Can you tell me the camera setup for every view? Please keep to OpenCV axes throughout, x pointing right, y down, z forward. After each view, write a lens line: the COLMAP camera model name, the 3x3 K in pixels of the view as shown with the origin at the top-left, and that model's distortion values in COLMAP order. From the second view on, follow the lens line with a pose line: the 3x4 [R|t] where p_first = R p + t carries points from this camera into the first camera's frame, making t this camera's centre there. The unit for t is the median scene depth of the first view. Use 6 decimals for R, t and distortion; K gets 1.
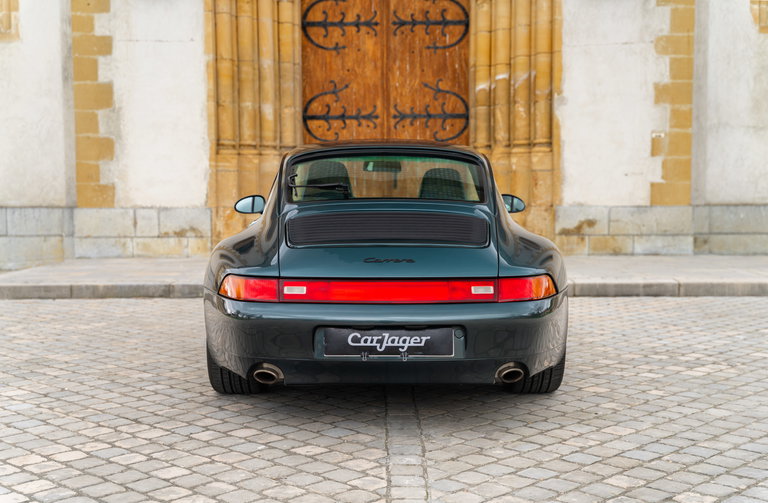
lens RADIAL K [[986.1, 0, 392.2], [0, 986.1, 254.4], [0, 0, 1]] dist [0.085380, 0.000000]
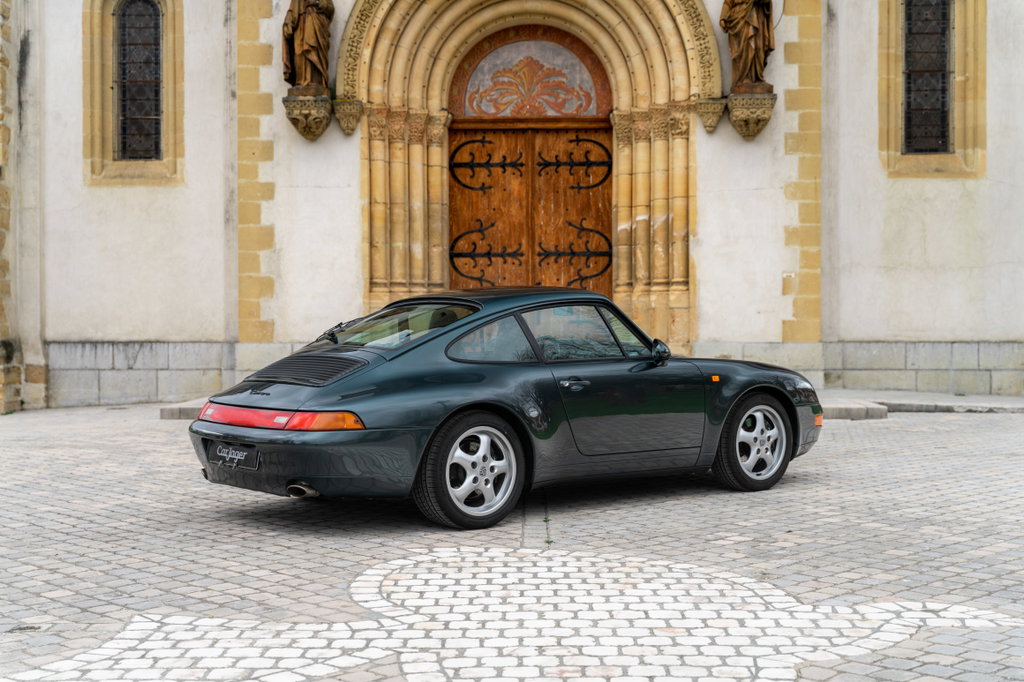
lens RADIAL K [[1303.1, 0, 509.8], [0, 1303.1, 344.5], [0, 0, 1]] dist [0.066049, 0.000000]
pose [[0.999633, 0.002872, -0.026927, 0.009546], [-0.004134, 0.998889, -0.046951, 0.019129], [0.026762, 0.047045, 0.998534, -0.380446]]
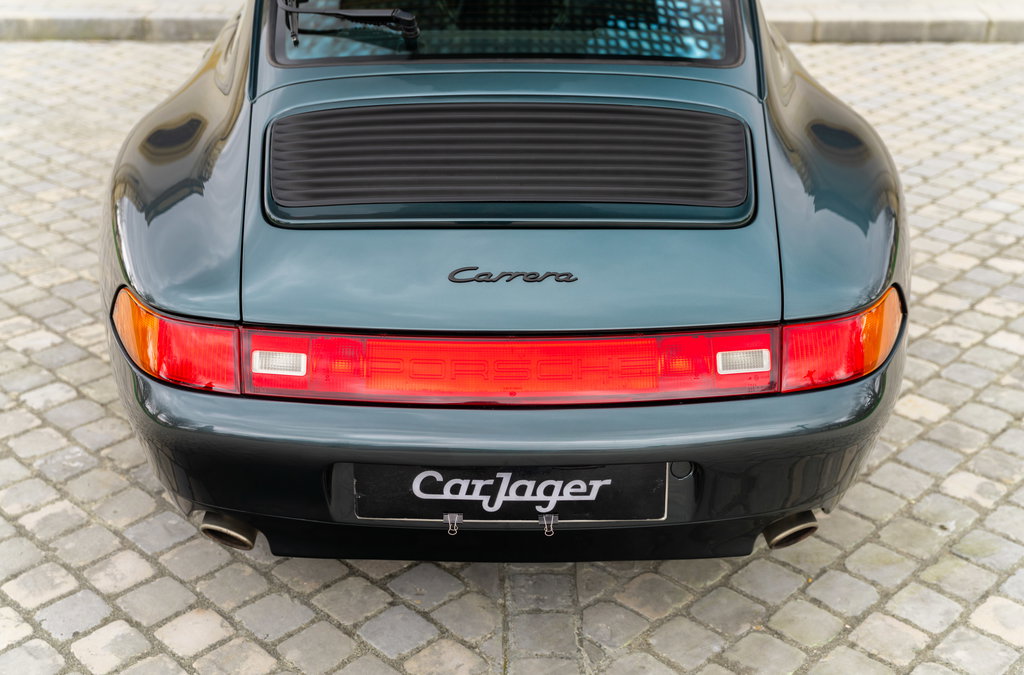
lens RADIAL K [[1240.8, 0, 505.3], [0, 1240.8, 343.6], [0, 0, 1]] dist [0.020479, 0.000000]
pose [[0.999986, 0.005060, -0.001542, -0.001628], [-0.004129, 0.928786, 0.370594, -0.048837], [0.003308, -0.370583, 0.928793, 0.162619]]
